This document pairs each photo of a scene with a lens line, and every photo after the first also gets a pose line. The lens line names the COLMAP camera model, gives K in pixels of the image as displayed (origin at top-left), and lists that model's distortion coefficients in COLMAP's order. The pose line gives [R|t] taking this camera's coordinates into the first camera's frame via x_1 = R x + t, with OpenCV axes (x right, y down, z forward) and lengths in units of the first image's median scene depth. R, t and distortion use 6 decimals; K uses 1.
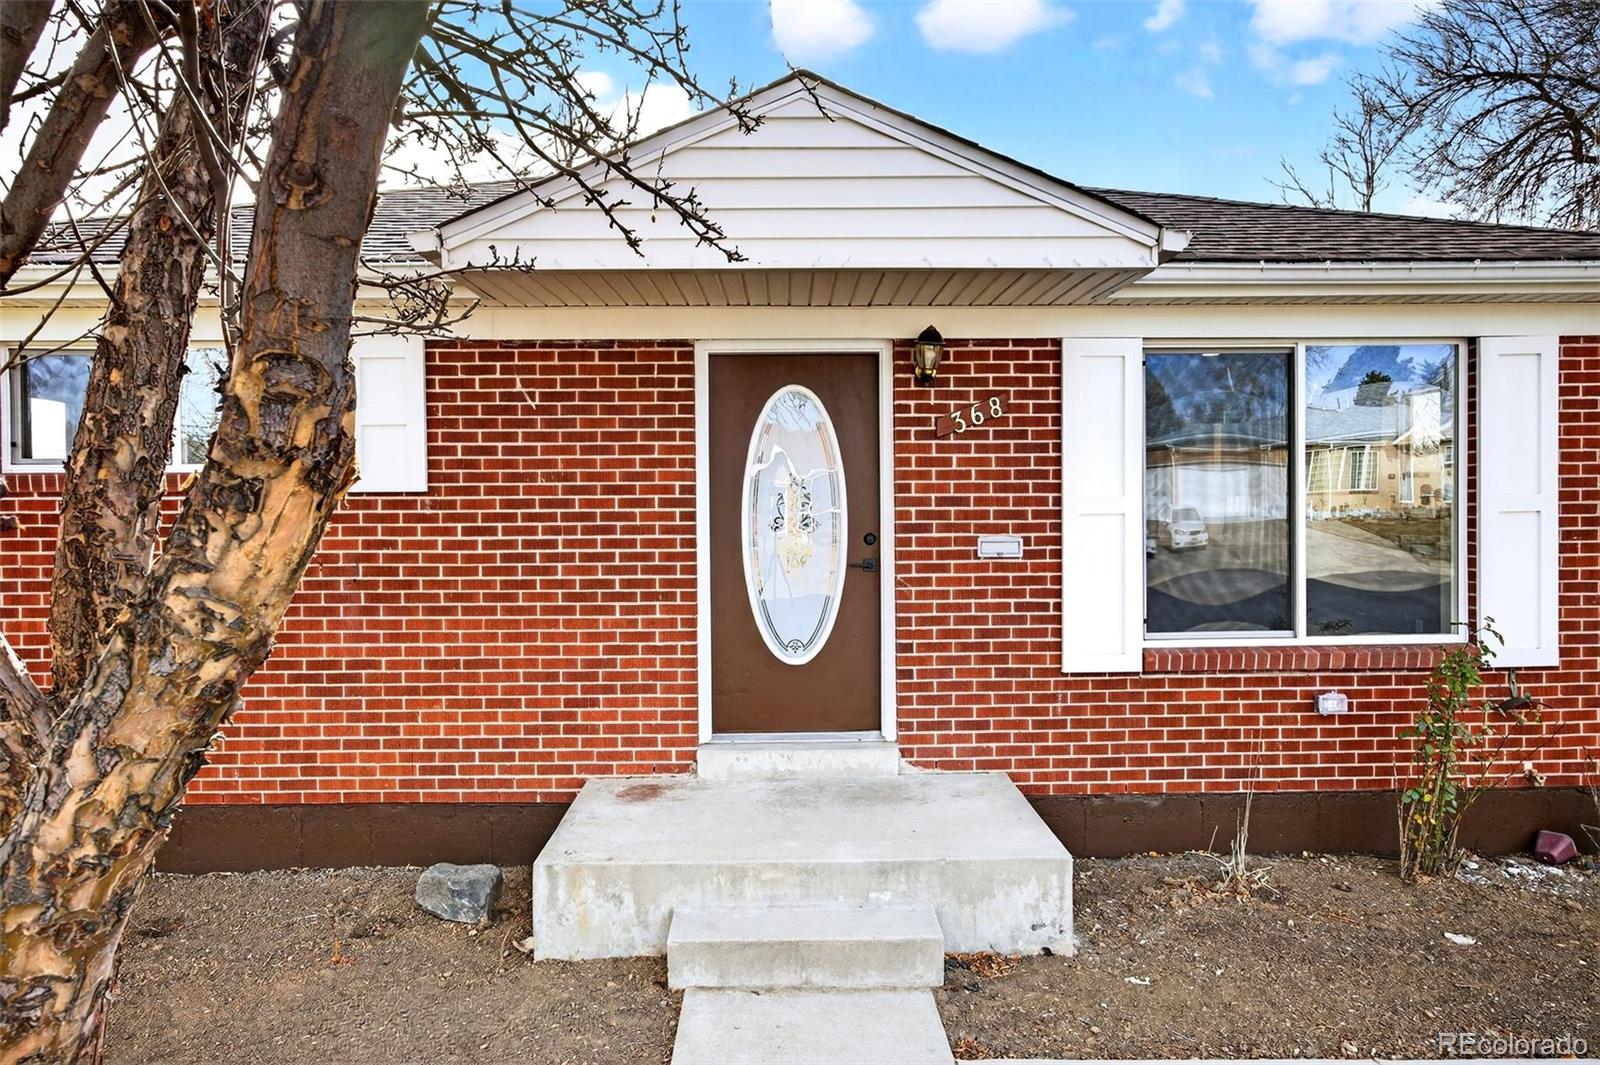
lens RADIAL K [[1009.1, 0, 793.4], [0, 1009.1, 526.4], [0, 0, 1]] dist [0.002056, 0.003331]
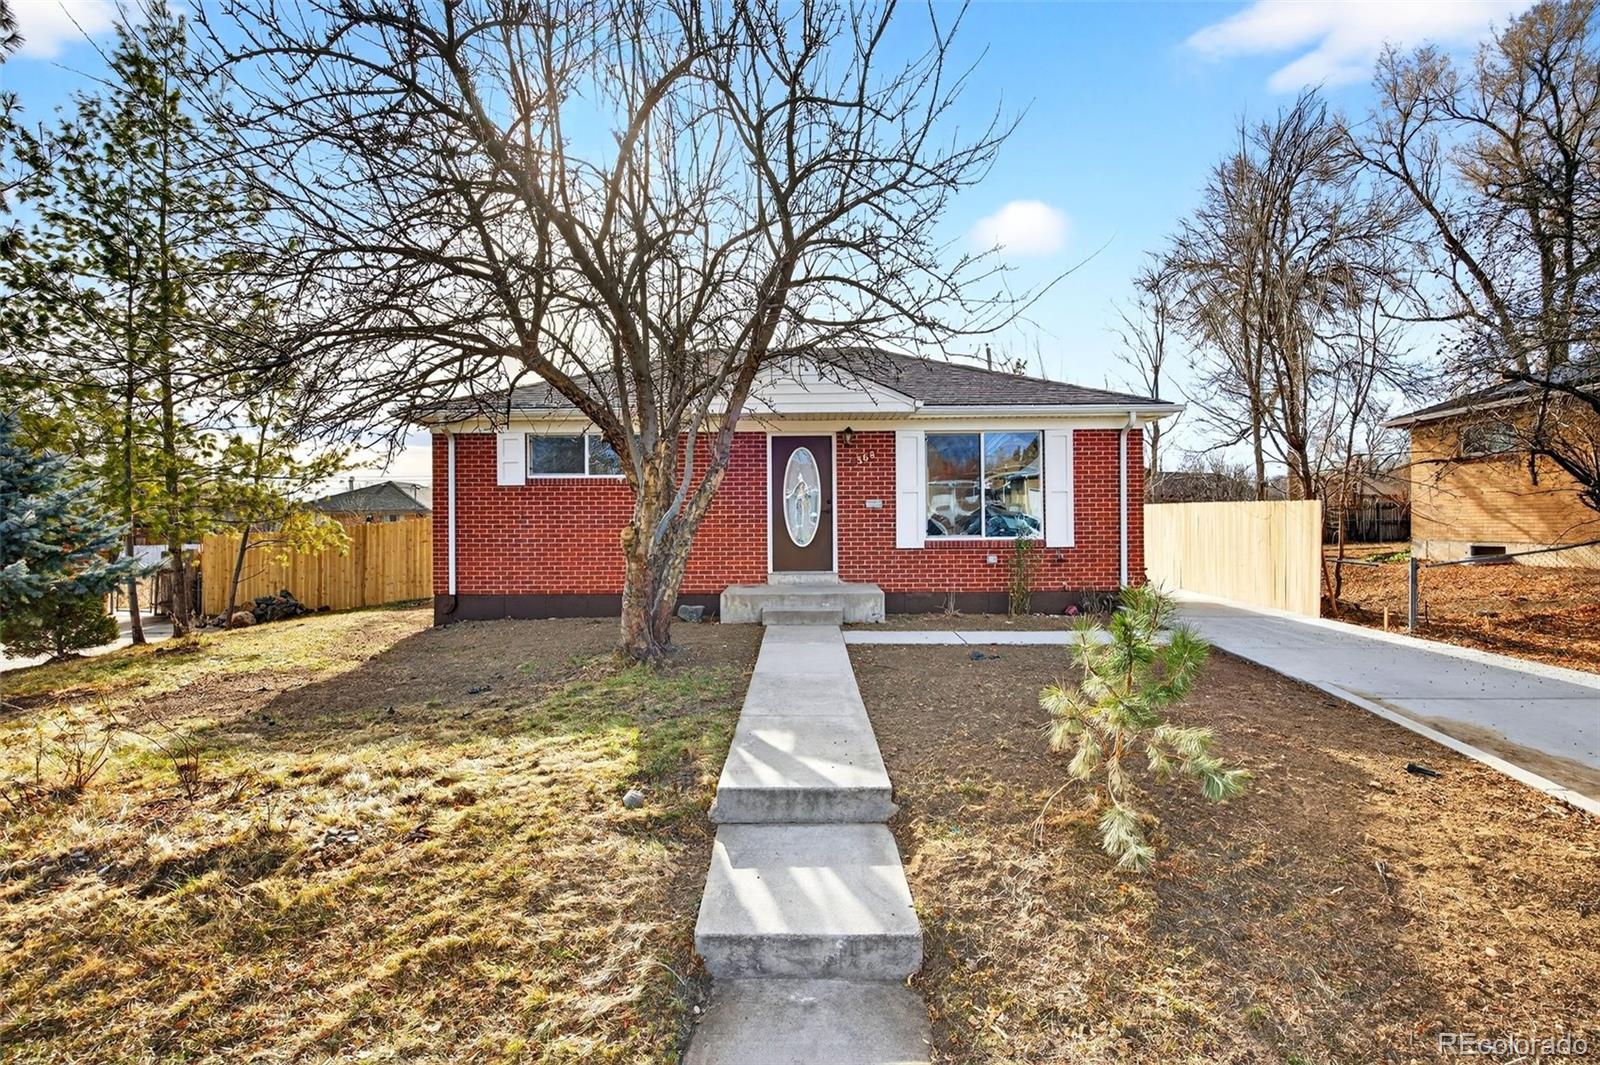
lens RADIAL K [[774.0, 0, 800.0], [0, 774.0, 532.5], [0, 0, 1]] dist [-0.000150, 0.039316]
pose [[0.999826, 0.000584, -0.018649, 0.037189], [-0.000756, 0.999957, -0.009211, 0.120665], [0.018643, 0.009224, 0.999784, -1.181418]]
